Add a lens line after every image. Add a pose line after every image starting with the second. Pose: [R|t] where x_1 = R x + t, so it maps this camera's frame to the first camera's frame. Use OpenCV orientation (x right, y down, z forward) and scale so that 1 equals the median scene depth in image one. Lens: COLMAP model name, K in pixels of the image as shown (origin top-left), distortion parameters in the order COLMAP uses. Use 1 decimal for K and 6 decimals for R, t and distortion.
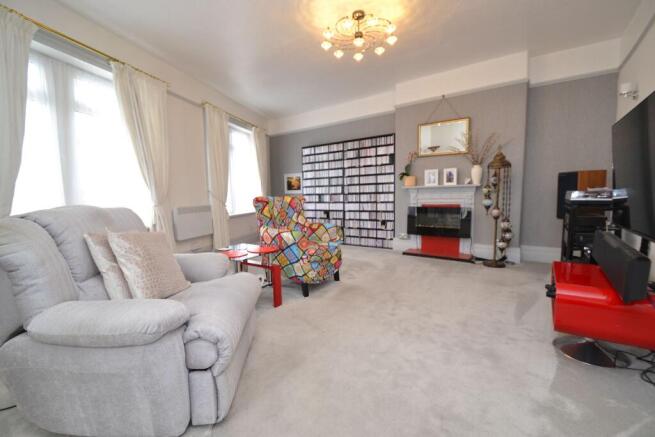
lens RADIAL K [[288.6, 0, 327.5], [0, 288.6, 222.0], [0, 0, 1]] dist [0.015908, -0.019043]
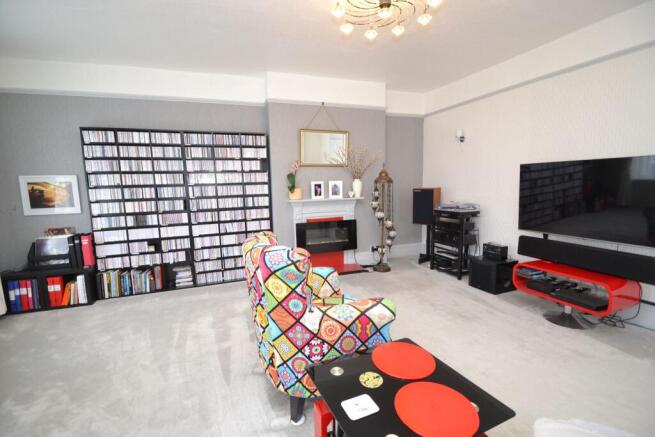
lens RADIAL K [[288.6, 0, 327.5], [0, 288.6, 222.0], [0, 0, 1]] dist [0.015908, -0.019043]
pose [[0.568415, -0.096894, 0.817016, -0.319452], [0.091695, 0.994315, 0.054127, -0.083226], [-0.817616, 0.044150, 0.574069, 0.380407]]
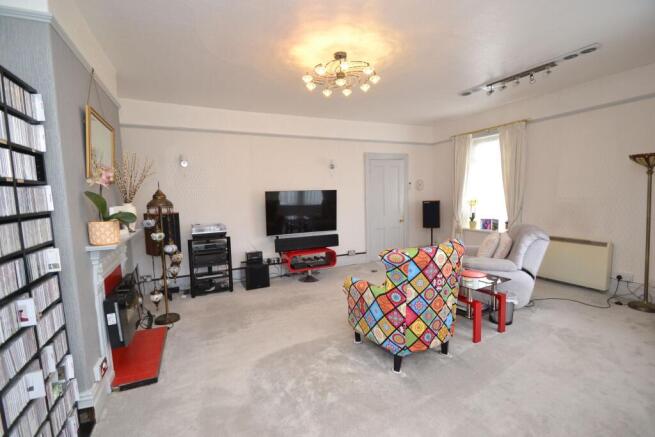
lens RADIAL K [[288.6, 0, 327.5], [0, 288.6, 222.0], [0, 0, 1]] dist [0.015908, -0.019043]
pose [[-0.864753, -0.003886, 0.502183, -0.190056], [0.094520, 0.980839, 0.170352, -0.172162], [-0.493223, 0.194779, -0.847816, 1.045033]]
